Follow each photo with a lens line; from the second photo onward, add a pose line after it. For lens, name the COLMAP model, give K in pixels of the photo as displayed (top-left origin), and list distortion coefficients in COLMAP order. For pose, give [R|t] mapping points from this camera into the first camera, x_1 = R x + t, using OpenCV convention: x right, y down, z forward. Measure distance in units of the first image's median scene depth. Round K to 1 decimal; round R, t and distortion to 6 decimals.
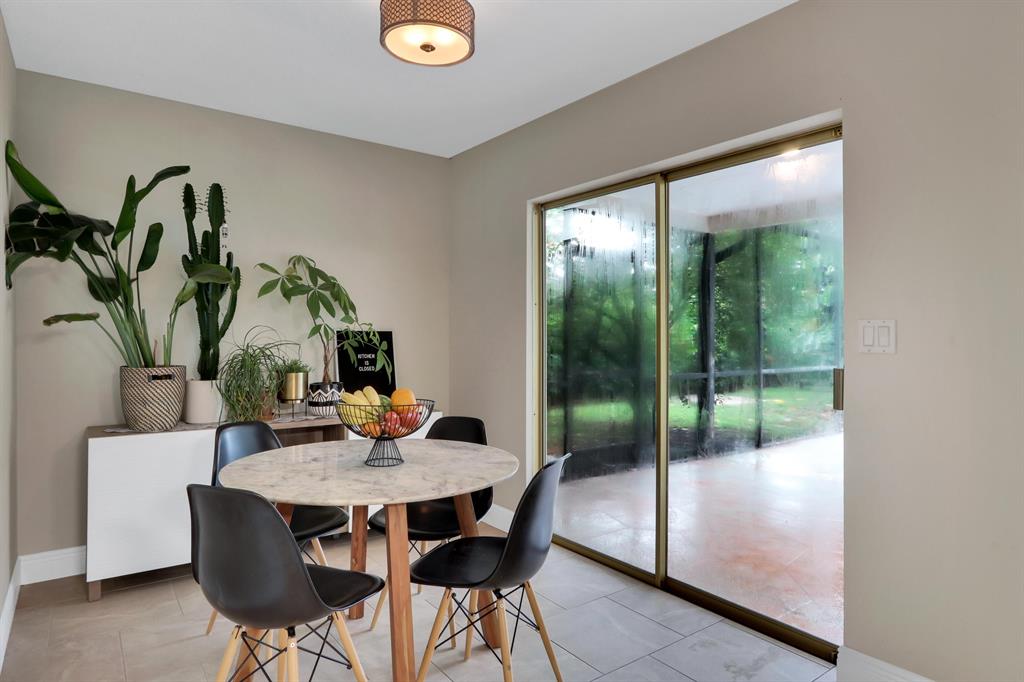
lens RADIAL K [[589.1, 0, 512.0], [0, 589.1, 341.0], [0, 0, 1]] dist [-0.003034, -0.000630]
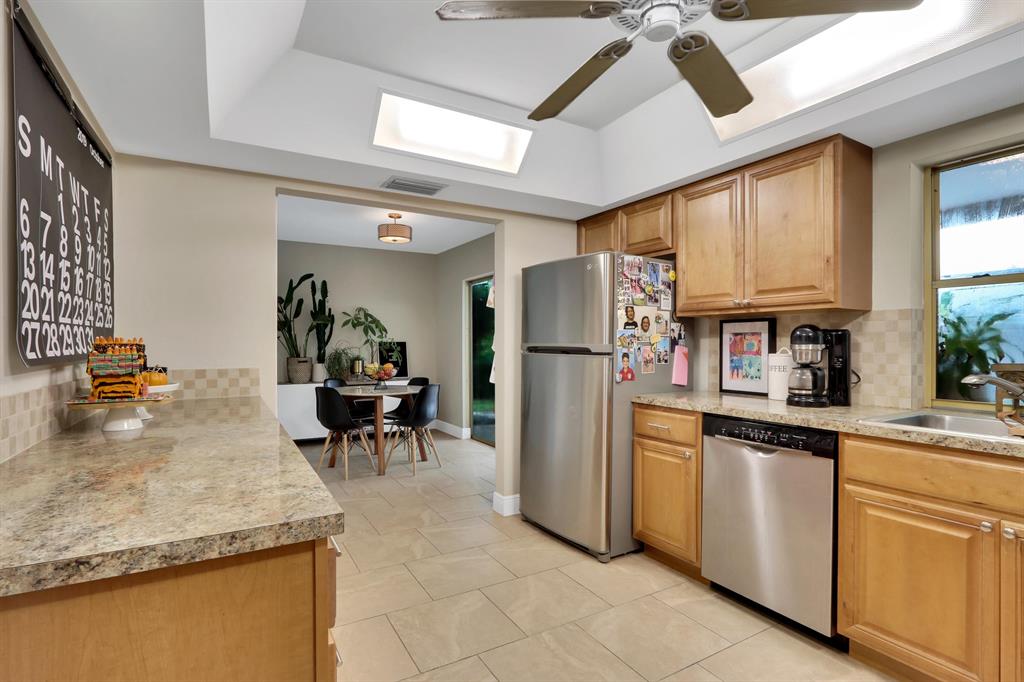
lens RADIAL K [[491.3, 0, 511.2], [0, 491.3, 343.1], [0, 0, 1]] dist [-0.011181, -0.000524]
pose [[0.994397, -0.006628, -0.105498, 0.435198], [0.005756, 0.999947, -0.008569, 0.006685], [0.105549, 0.007914, 0.994383, -0.846746]]
